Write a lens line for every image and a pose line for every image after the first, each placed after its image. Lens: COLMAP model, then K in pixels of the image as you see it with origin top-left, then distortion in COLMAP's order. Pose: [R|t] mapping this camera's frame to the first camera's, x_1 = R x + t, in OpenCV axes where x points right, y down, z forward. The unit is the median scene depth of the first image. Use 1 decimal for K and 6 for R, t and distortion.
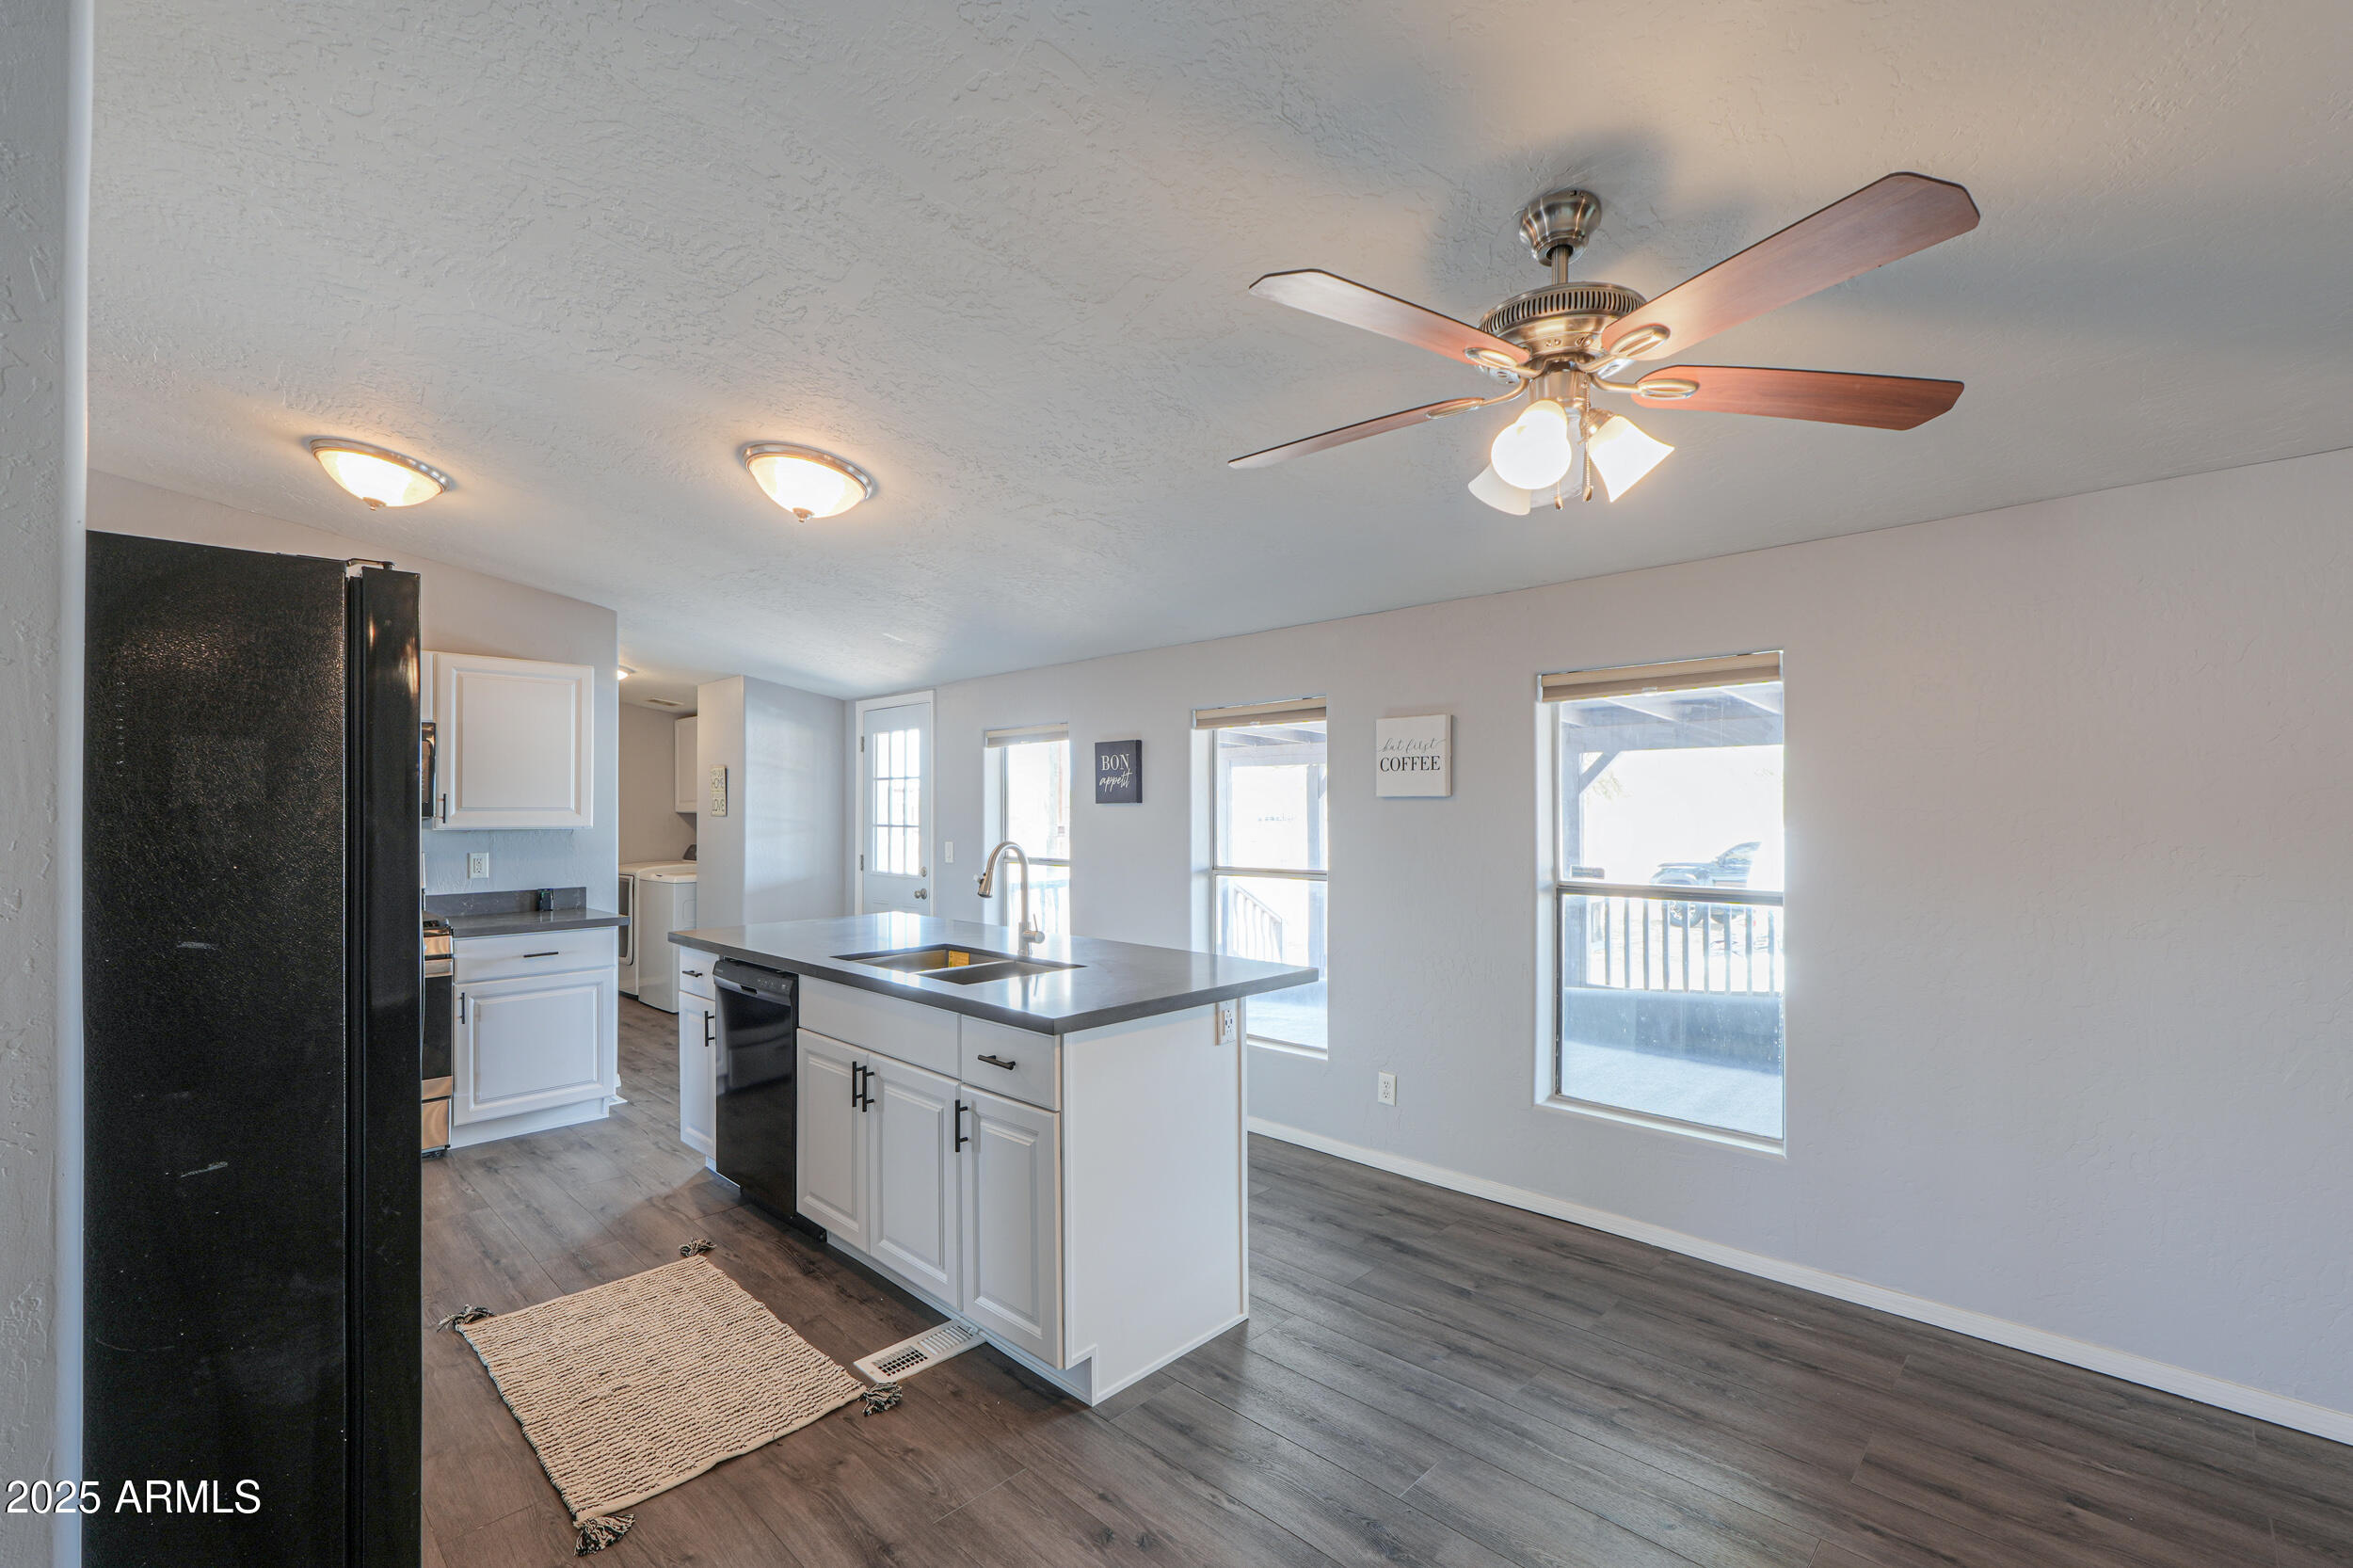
lens RADIAL K [[992.8, 0, 1180.4], [0, 992.8, 800.7], [0, 0, 1]] dist [-0.005041, 0.001490]
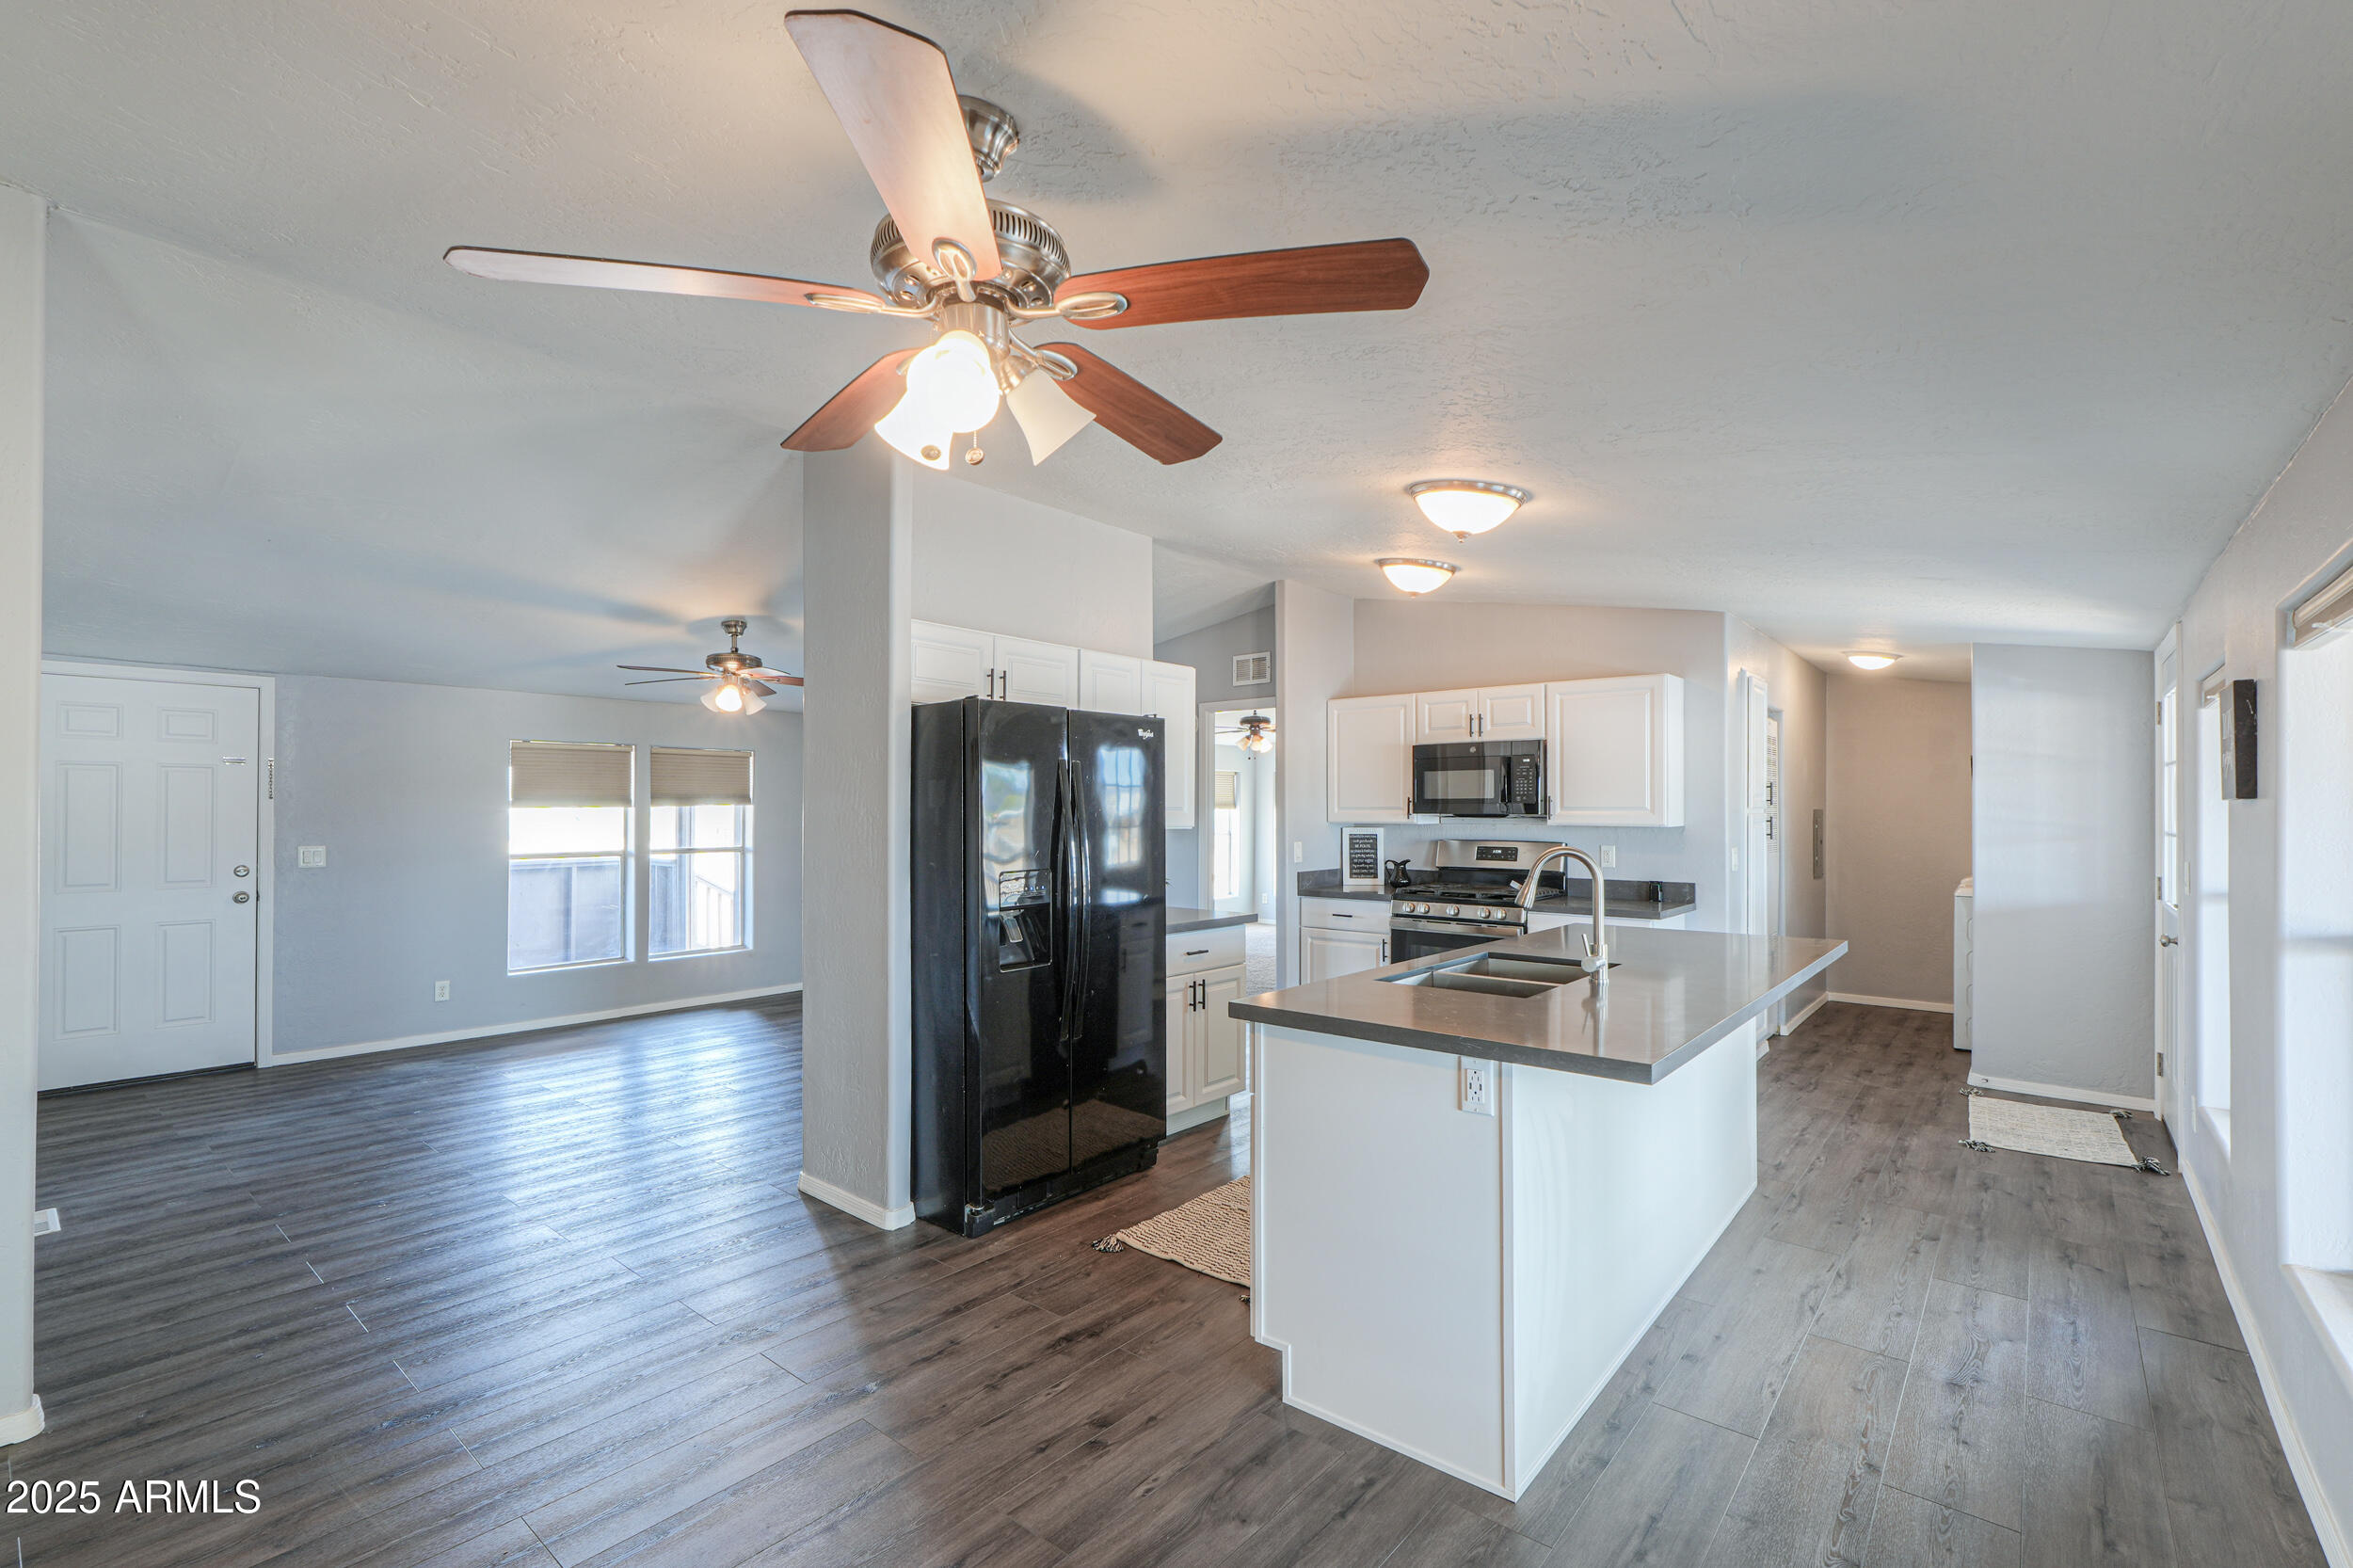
lens RADIAL K [[1032.4, 0, 1168.0], [0, 1032.4, 787.8], [0, 0, 1]] dist [-0.007161, 0.000563]
pose [[0.066717, -0.018813, -0.997595, 0.787151], [0.008447, 0.999797, -0.018290, 0.003749], [0.997736, -0.007207, 0.066863, 0.671150]]
